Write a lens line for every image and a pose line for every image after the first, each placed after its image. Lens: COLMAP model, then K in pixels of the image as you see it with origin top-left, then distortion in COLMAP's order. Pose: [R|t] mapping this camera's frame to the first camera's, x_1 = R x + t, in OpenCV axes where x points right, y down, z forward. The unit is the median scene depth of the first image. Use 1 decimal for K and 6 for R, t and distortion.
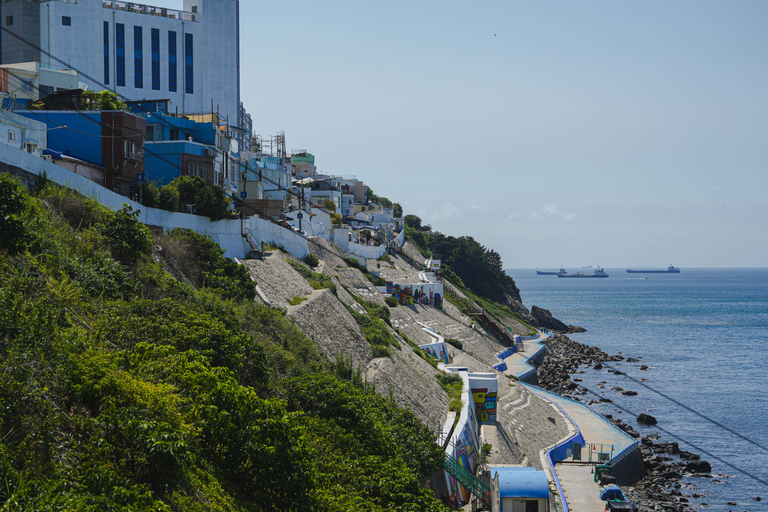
lens RADIAL K [[2046.0, 0, 382.8], [0, 2046.0, 253.7], [0, 0, 1]] dist [0.391844, 0.000000]
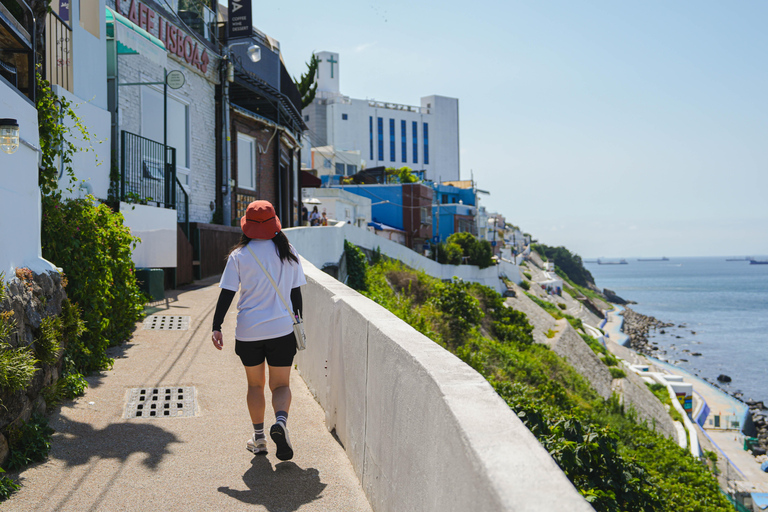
lens RADIAL K [[2046.0, 0, 384.6], [0, 2046.0, 257.3], [0, 0, 1]] dist [0.391844, 0.000000]
pose [[0.986733, -0.016447, -0.161517, 0.103136], [0.010840, 0.999310, -0.035537, 0.035447], [0.161990, 0.033315, 0.986230, -0.391253]]
